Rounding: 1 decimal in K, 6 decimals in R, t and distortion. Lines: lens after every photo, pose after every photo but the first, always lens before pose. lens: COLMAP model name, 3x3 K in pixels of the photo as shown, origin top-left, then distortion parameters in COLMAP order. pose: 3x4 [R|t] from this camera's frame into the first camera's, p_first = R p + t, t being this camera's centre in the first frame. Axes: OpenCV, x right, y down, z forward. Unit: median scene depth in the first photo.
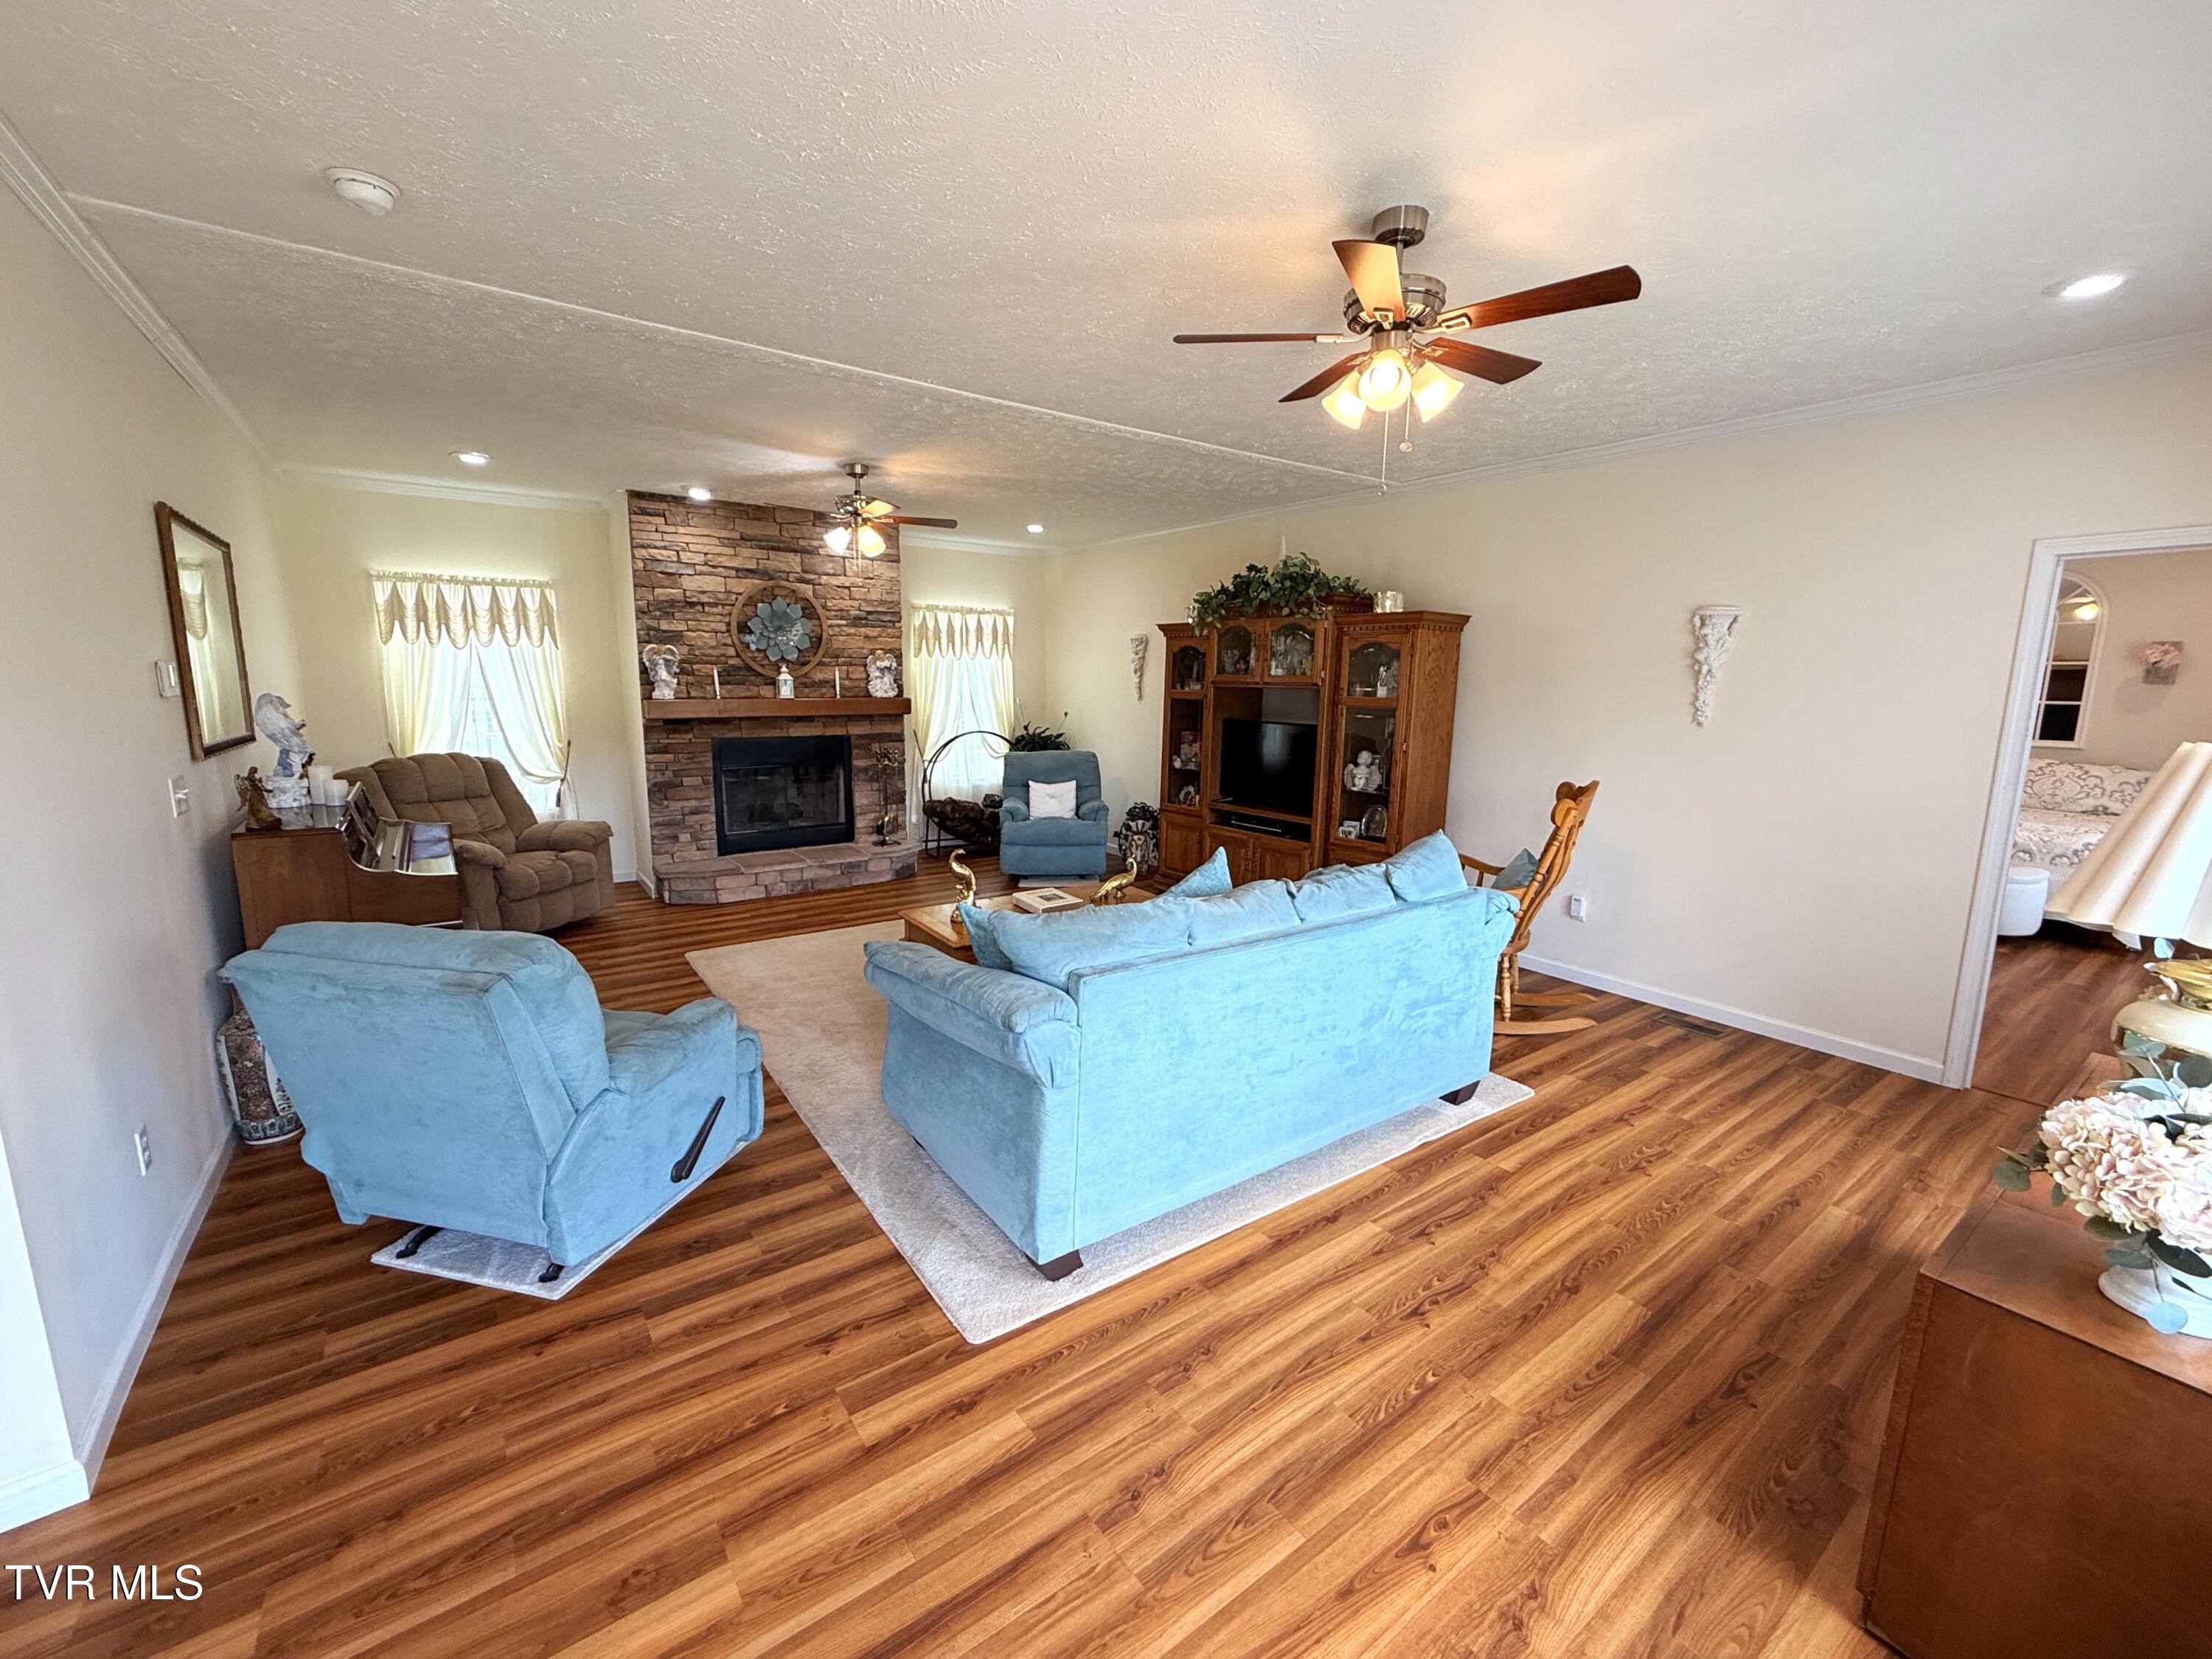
lens RADIAL K [[884.7, 0, 1100.2], [0, 884.7, 829.8], [0, 0, 1]] dist [-0.001139, -0.000258]
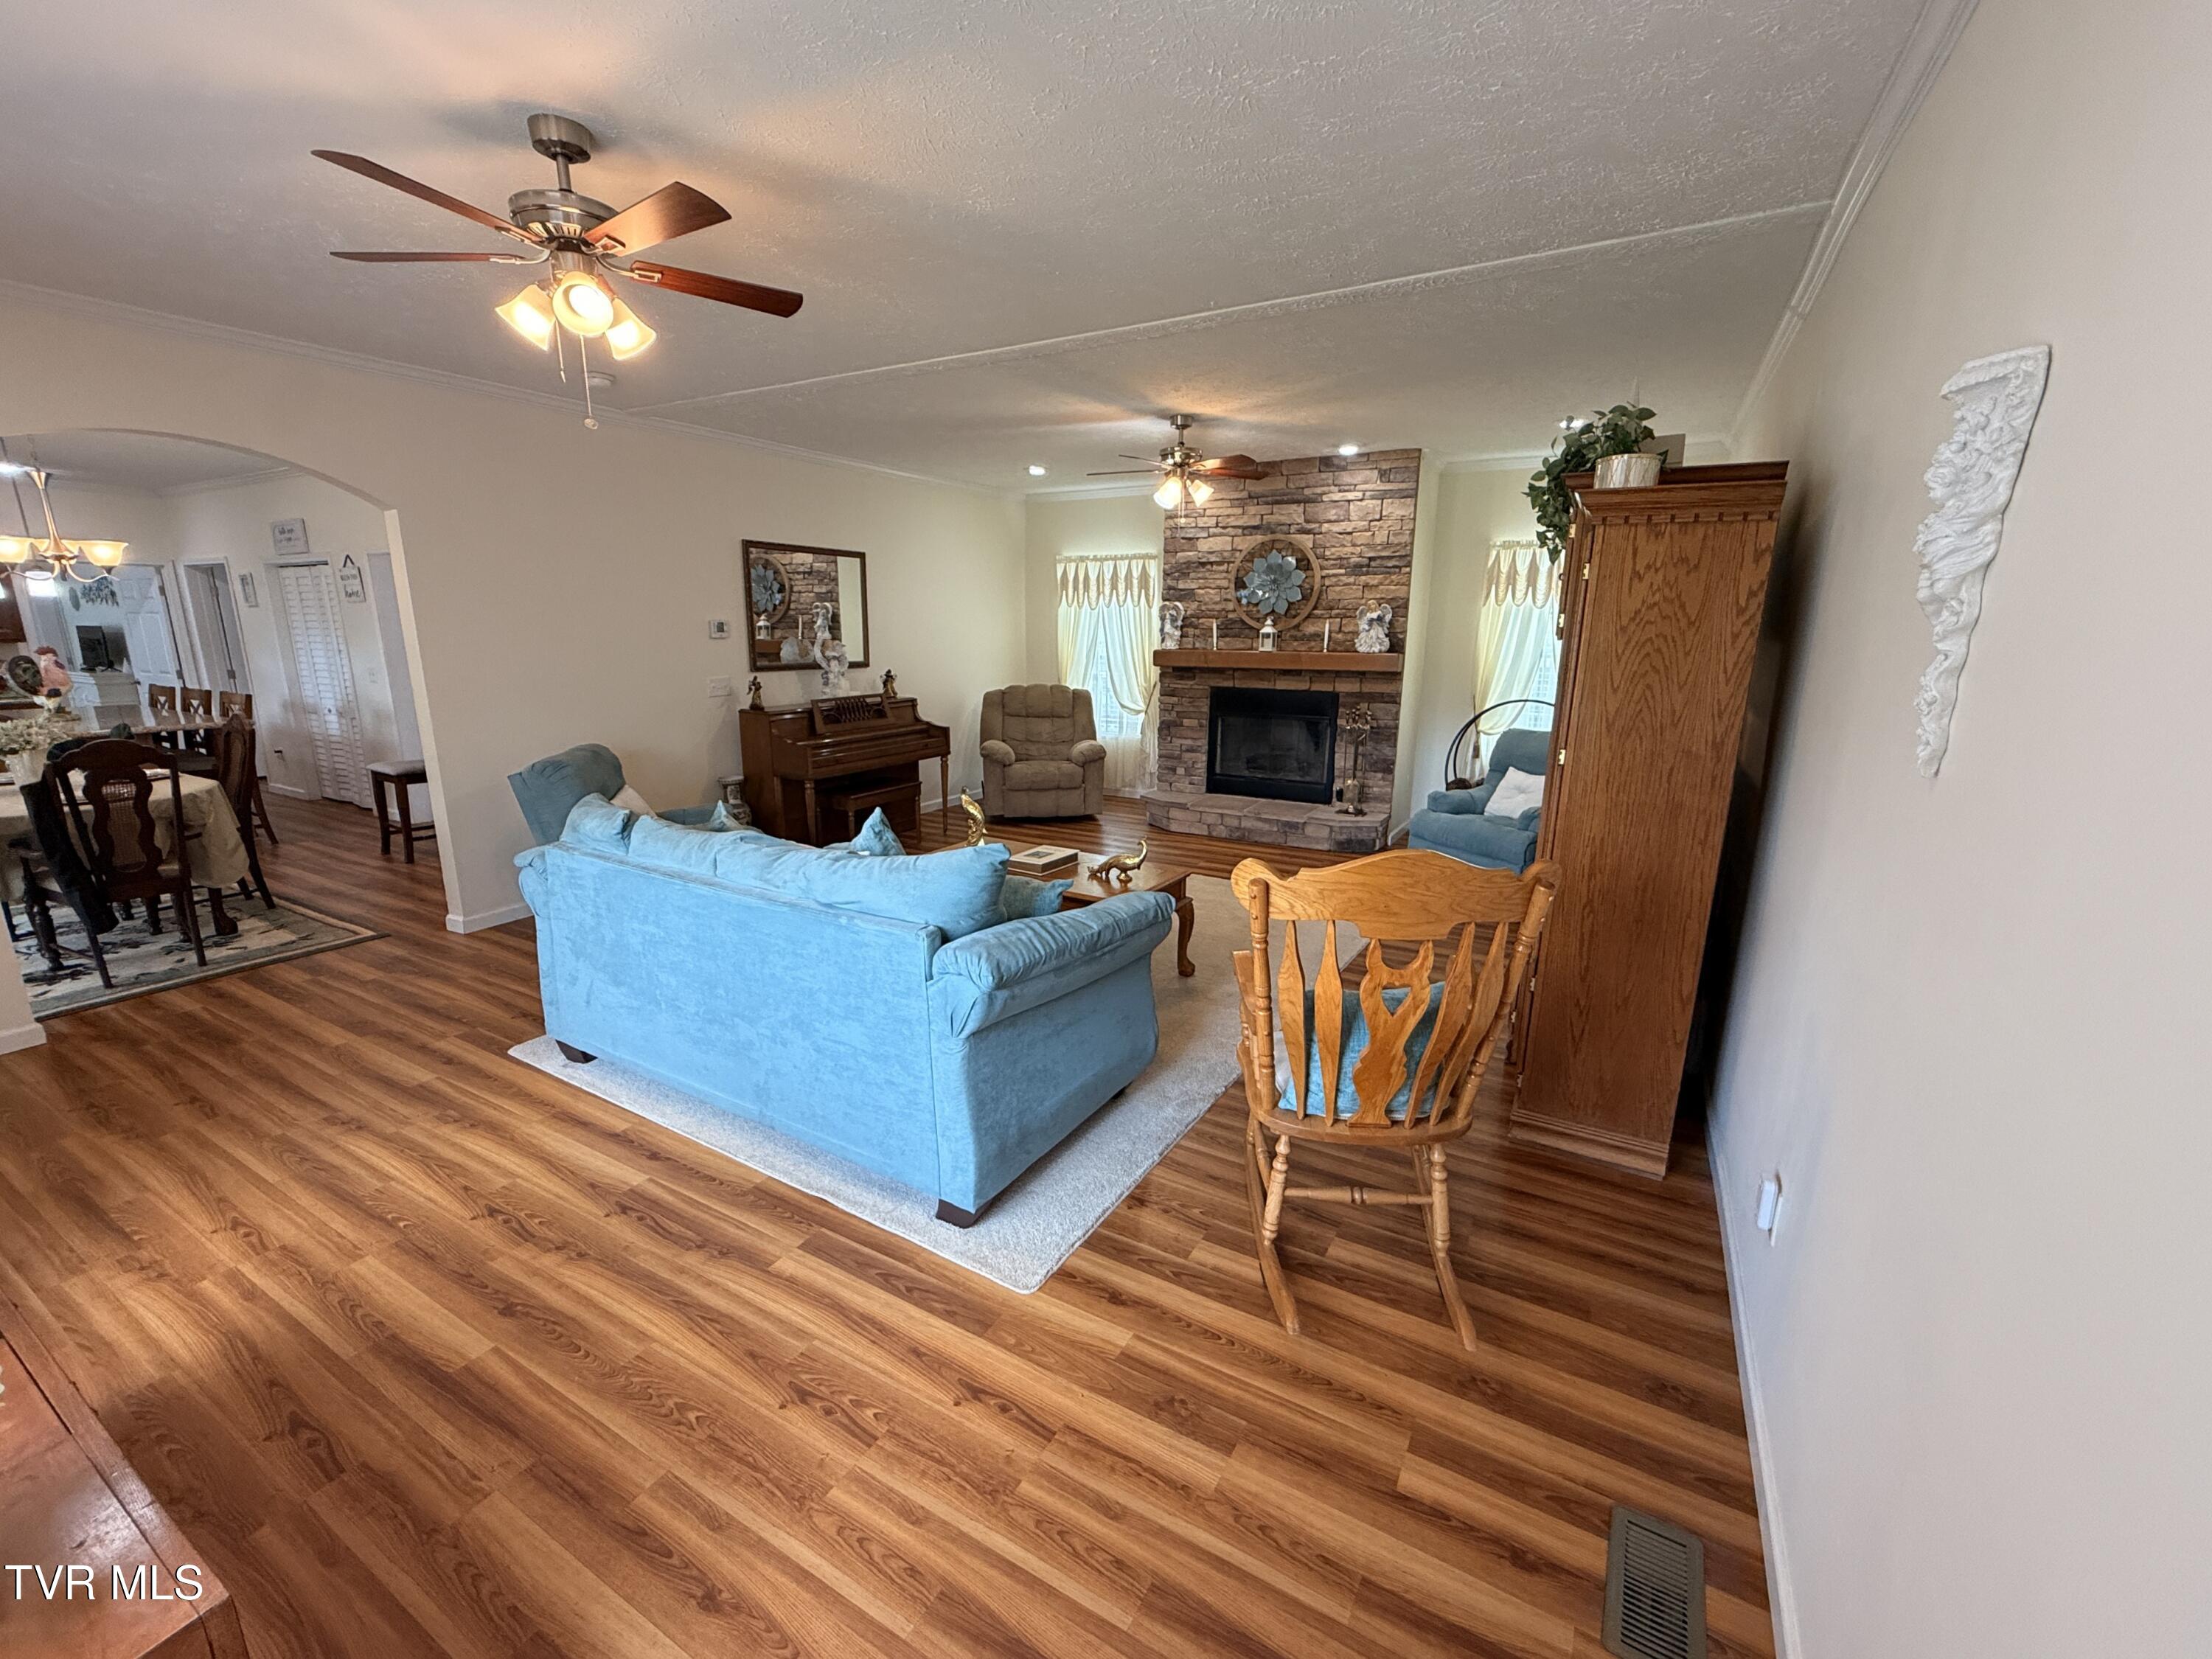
lens RADIAL K [[906.1, 0, 1106.0], [0, 906.1, 829.5], [0, 0, 1]] dist [-0.001470, -0.000016]
pose [[0.421998, 0.192441, -0.885937, 0.573128], [-0.157099, 0.977950, 0.137596, -0.066606], [0.892881, 0.081115, 0.442926, 0.417253]]
